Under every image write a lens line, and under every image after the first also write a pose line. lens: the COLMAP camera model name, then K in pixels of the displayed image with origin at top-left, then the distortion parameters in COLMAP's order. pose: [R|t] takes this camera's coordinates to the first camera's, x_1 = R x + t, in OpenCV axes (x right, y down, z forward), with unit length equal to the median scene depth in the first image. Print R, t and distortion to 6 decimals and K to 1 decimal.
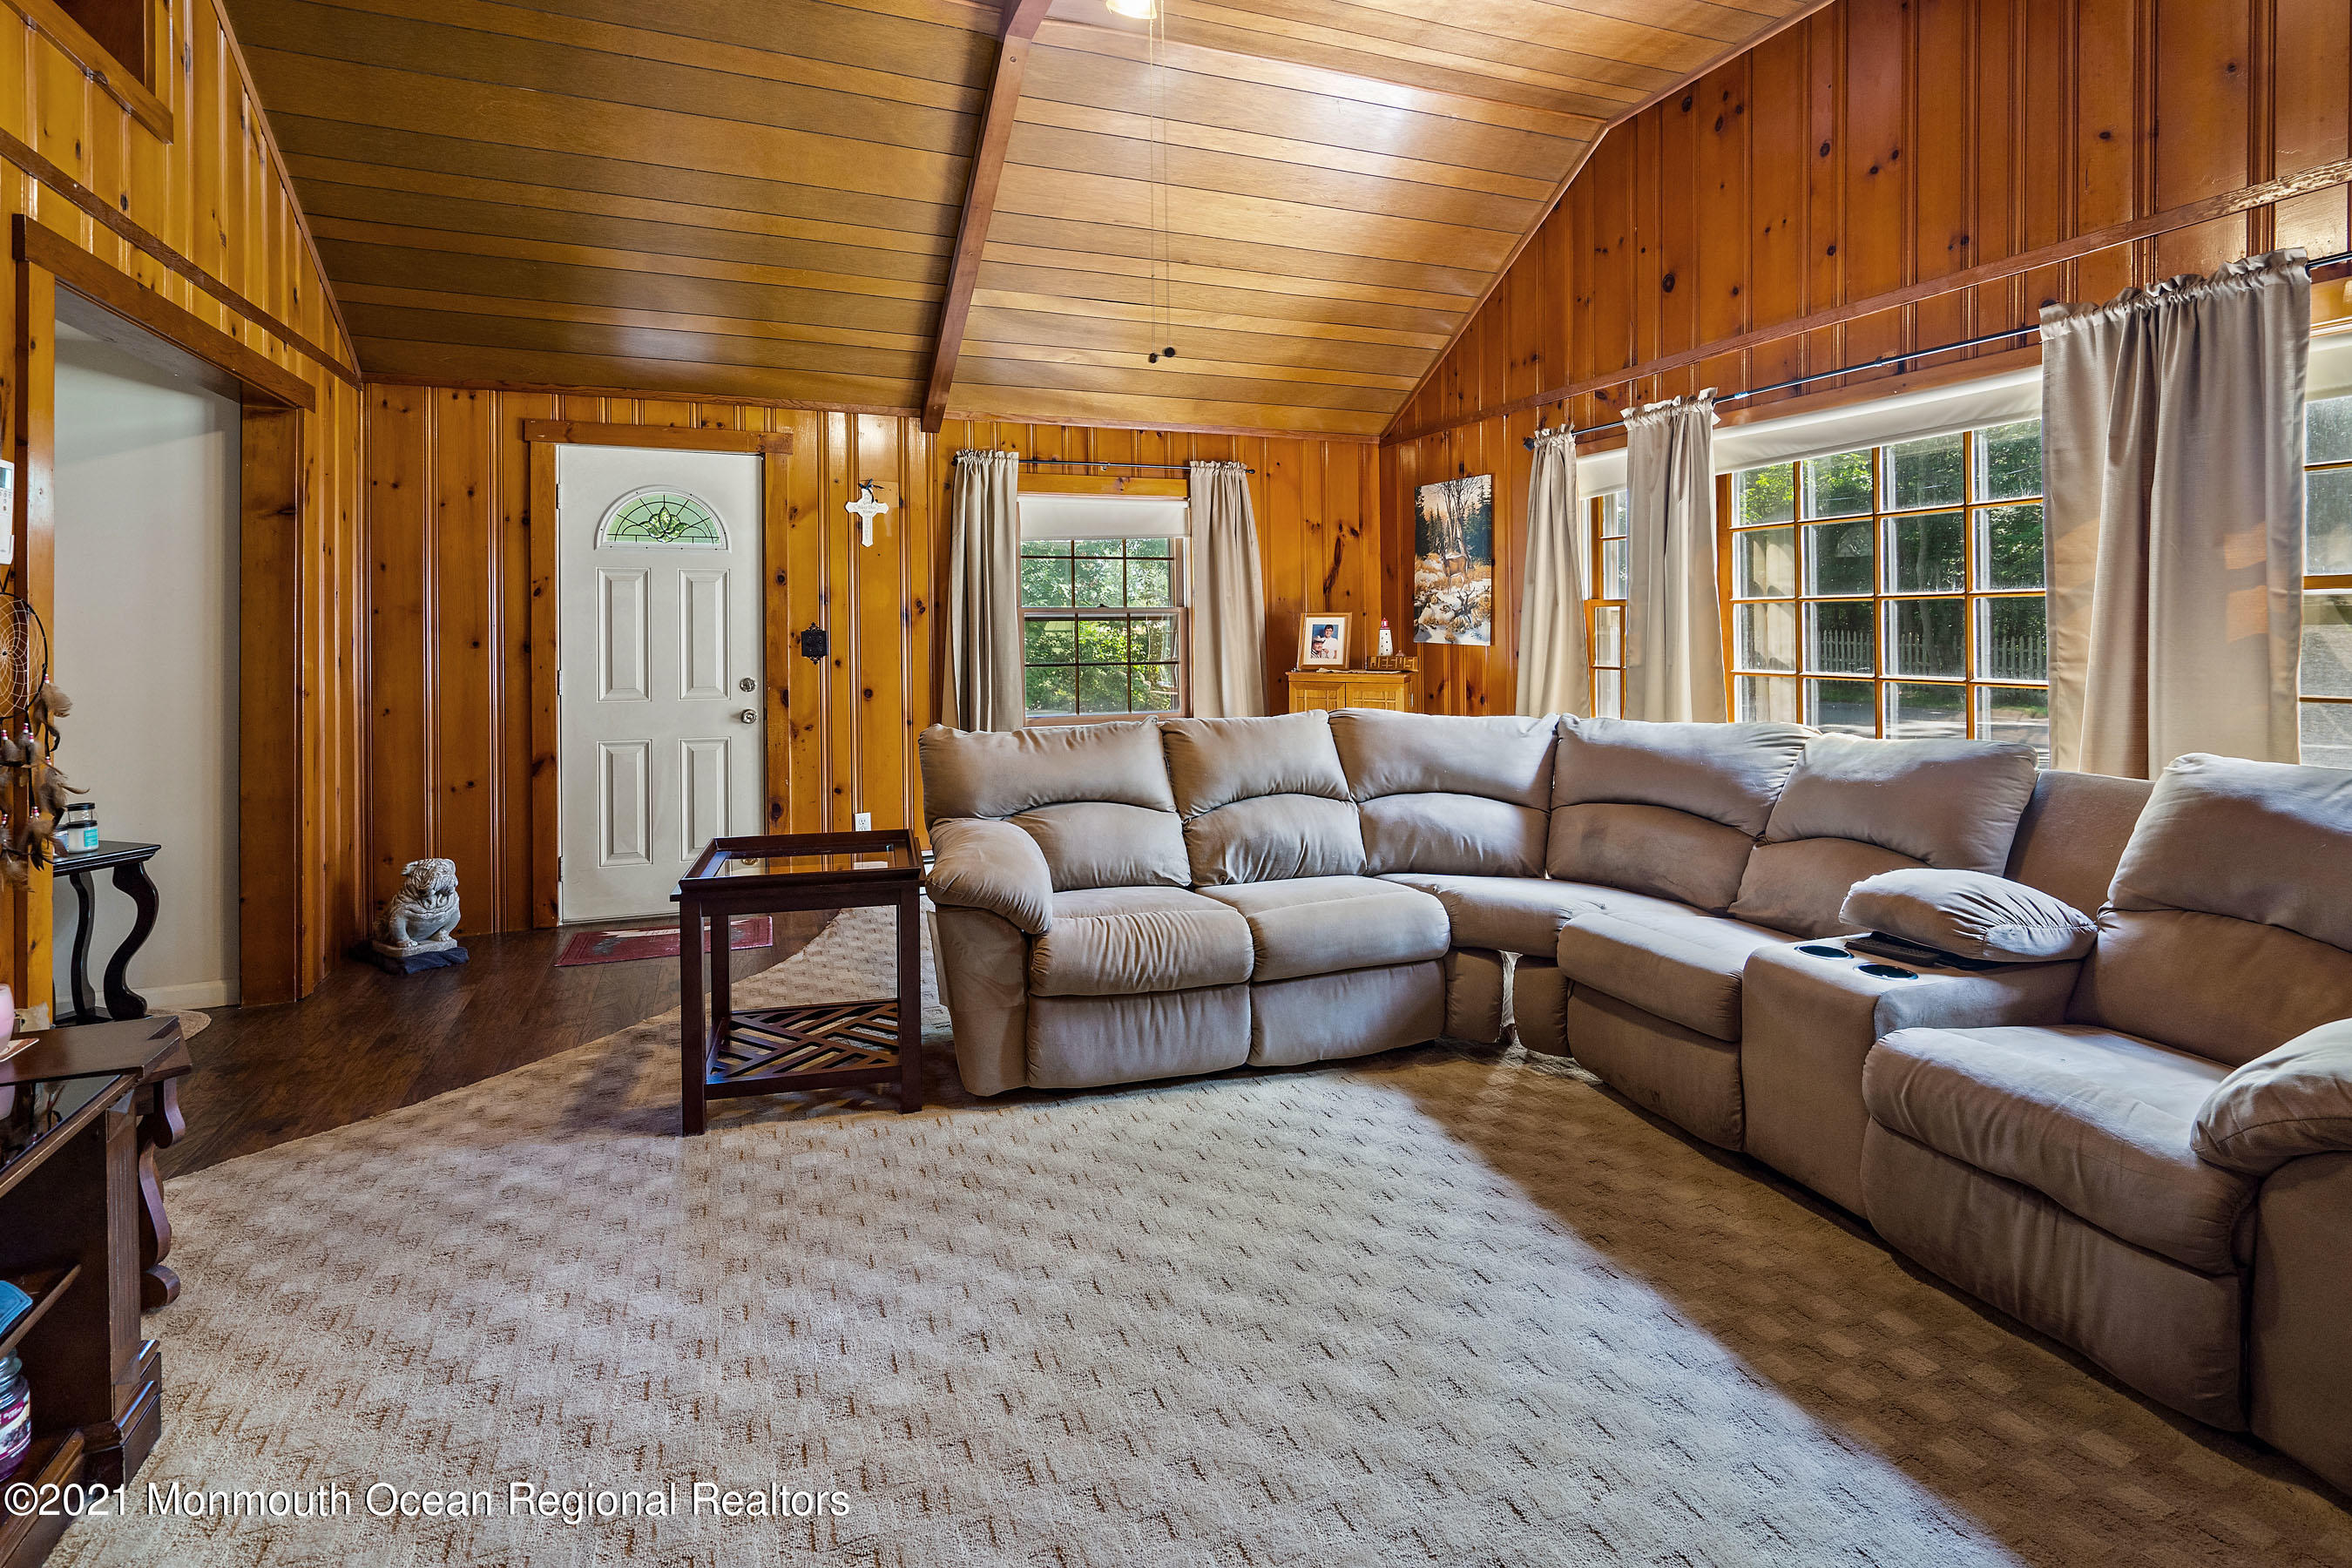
lens RADIAL K [[1132.1, 0, 1175.7], [0, 1132.1, 637.9], [0, 0, 1]] dist [0.000486, 0.000389]
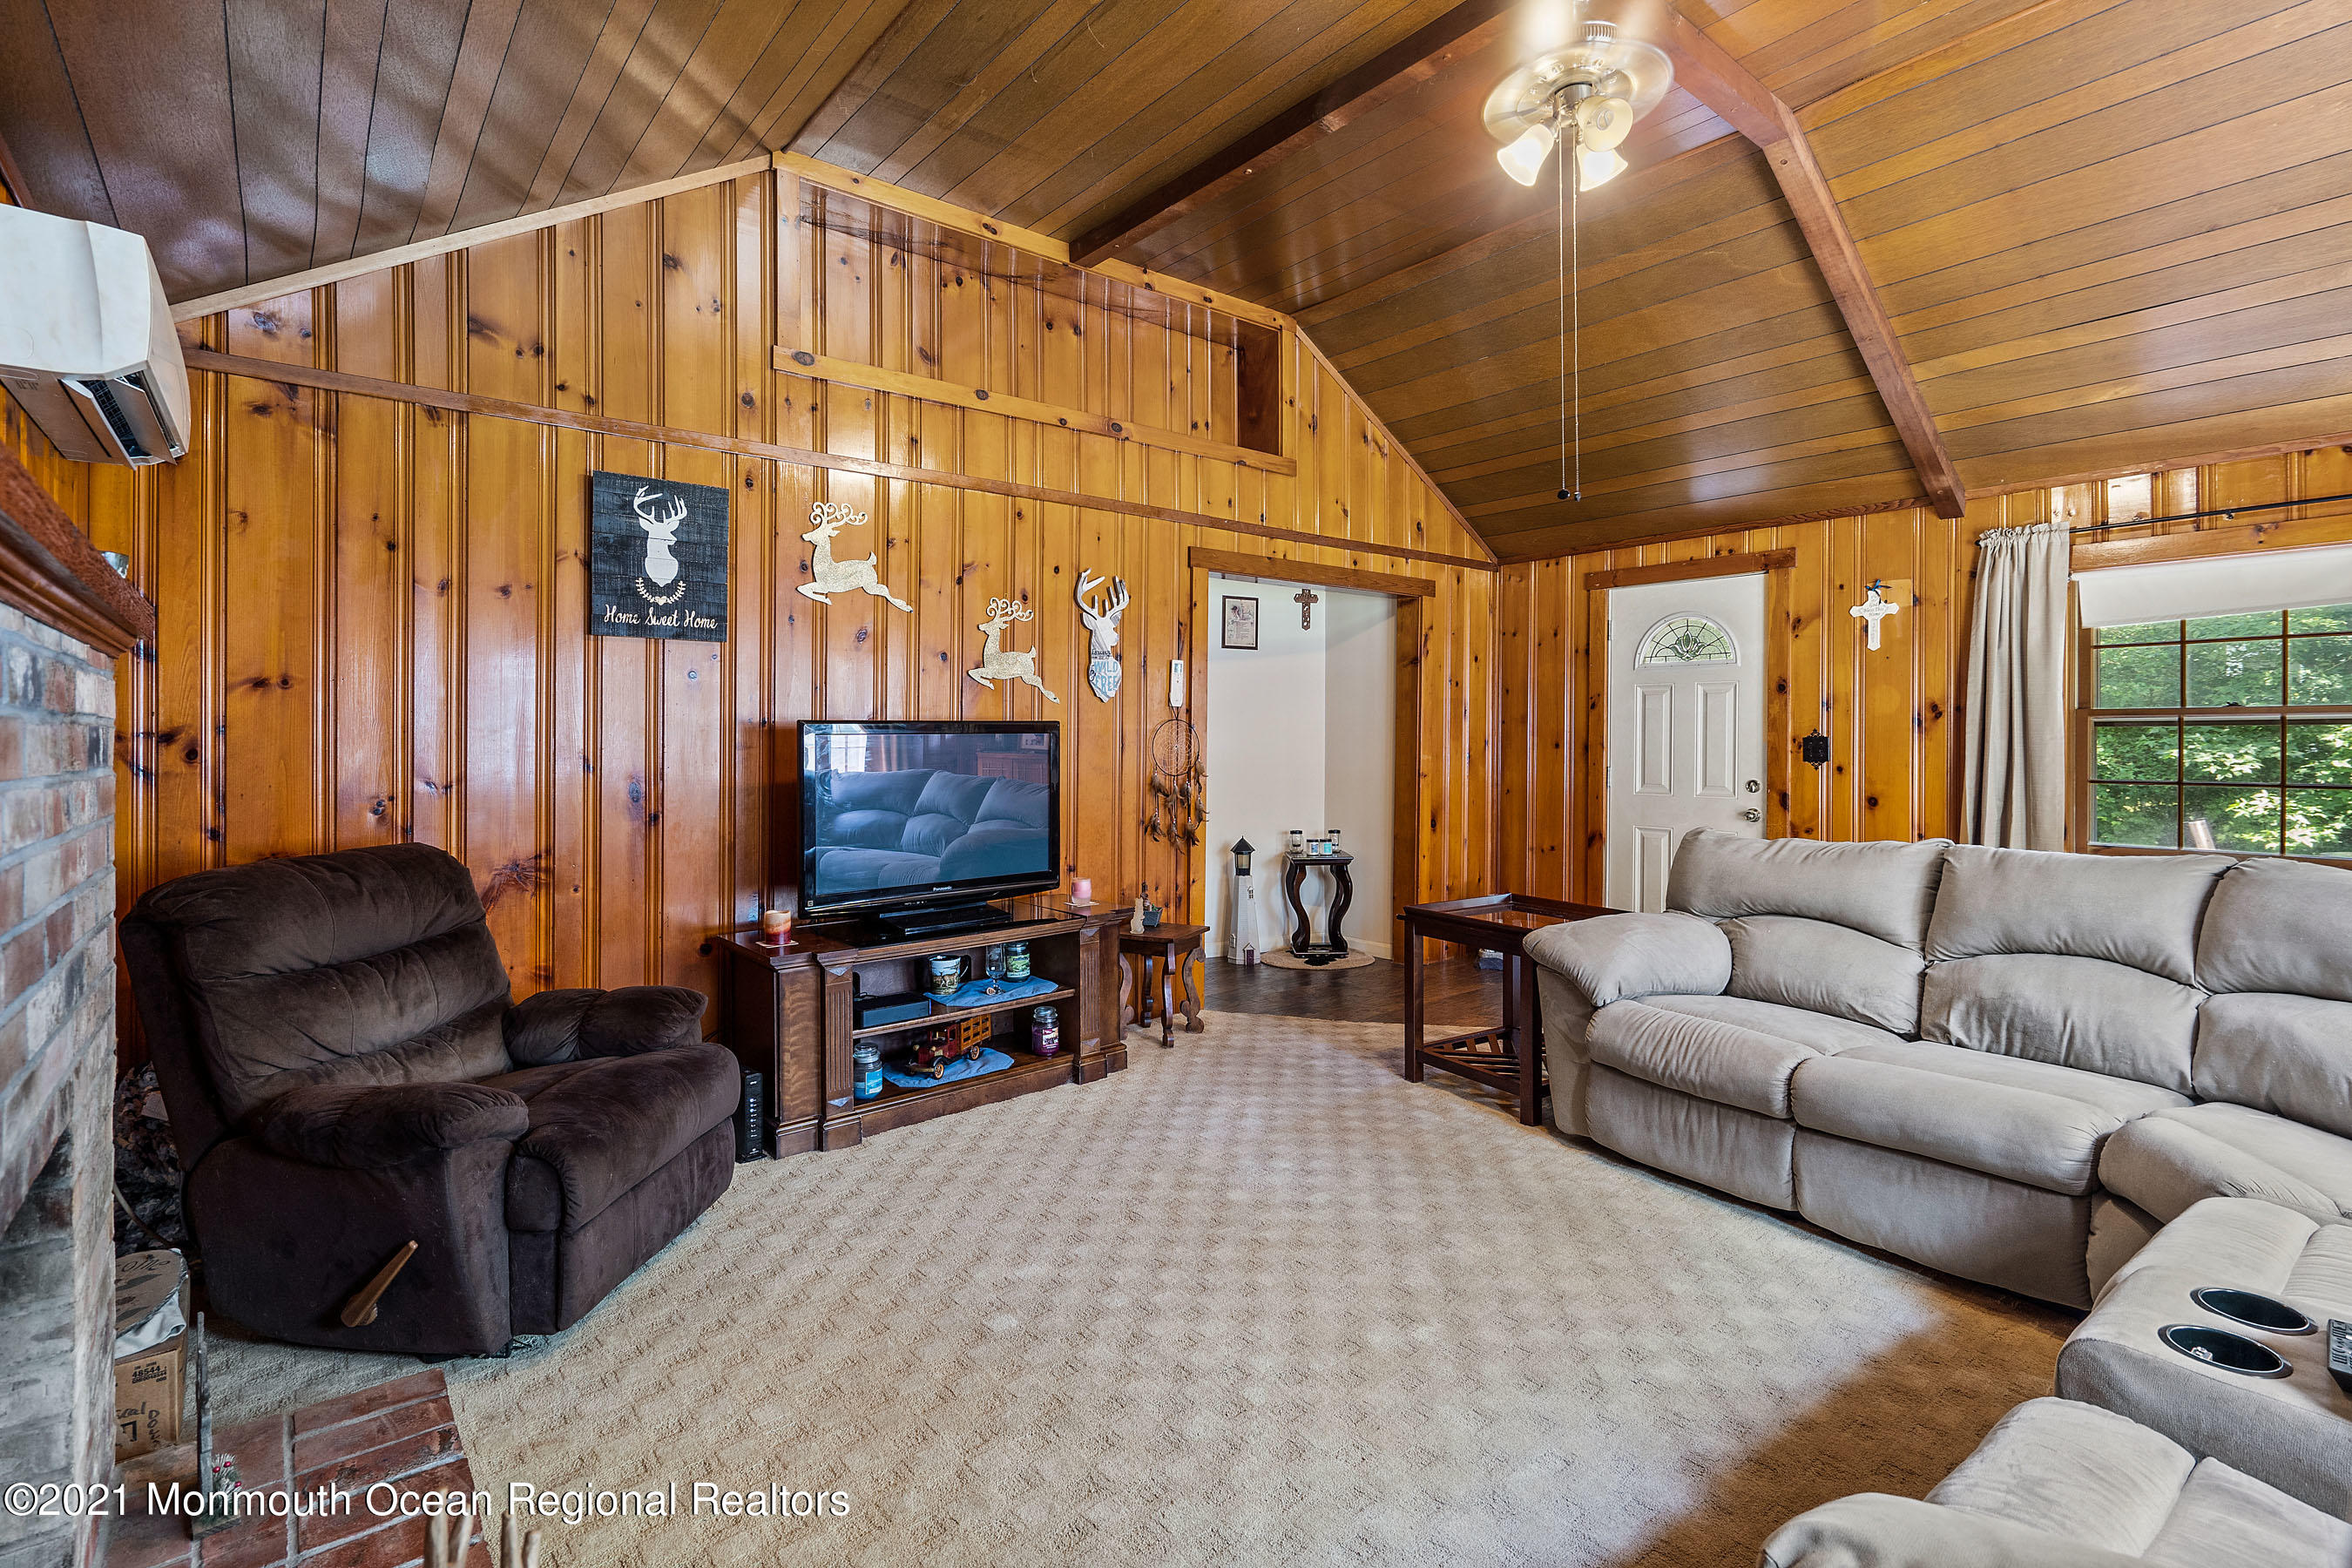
lens RADIAL K [[1104.9, 0, 1173.4], [0, 1104.9, 731.2], [0, 0, 1]] dist [-0.001684, -0.000197]
pose [[0.305010, 0.000891, -0.952349, 0.614564], [-0.007485, 0.999971, -0.001461, -0.007416], [0.952320, 0.007574, 0.305008, 0.195965]]
